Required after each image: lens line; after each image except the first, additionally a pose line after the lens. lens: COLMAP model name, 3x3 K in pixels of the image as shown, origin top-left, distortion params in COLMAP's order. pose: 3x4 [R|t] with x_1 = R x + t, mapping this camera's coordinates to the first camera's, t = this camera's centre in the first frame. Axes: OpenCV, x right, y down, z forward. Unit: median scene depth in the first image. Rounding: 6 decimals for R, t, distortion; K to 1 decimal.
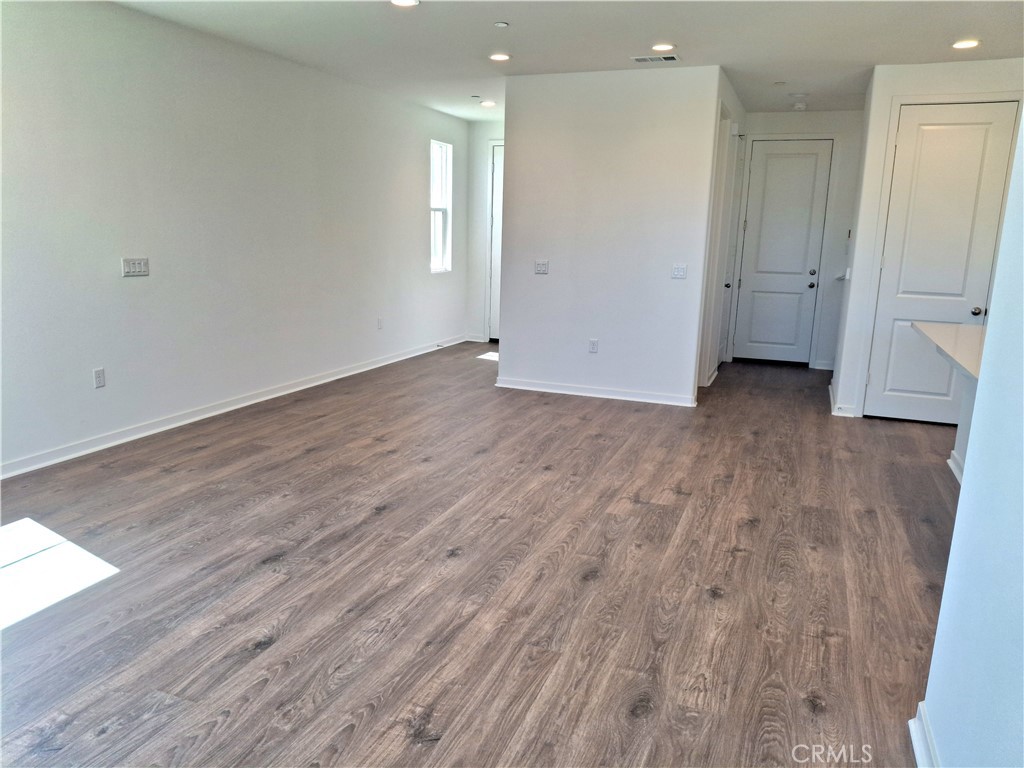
lens RADIAL K [[761.8, 0, 511.3], [0, 761.8, 385.5], [0, 0, 1]] dist [0.002860, -0.003961]
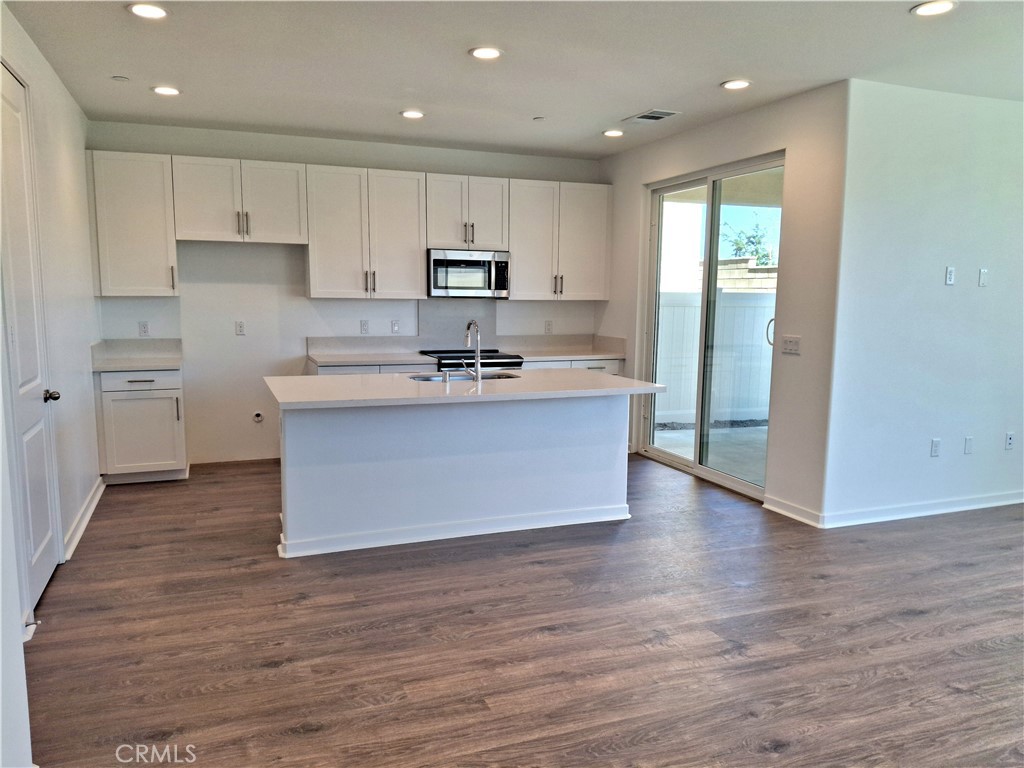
lens RADIAL K [[761.8, 0, 511.0], [0, 761.8, 386.7], [0, 0, 1]] dist [0.002860, -0.003961]
pose [[-0.672840, -0.128893, 0.728473, -0.206373], [0.116758, 0.953862, 0.276614, -0.338758], [-0.730516, 0.271172, -0.626747, 1.594768]]
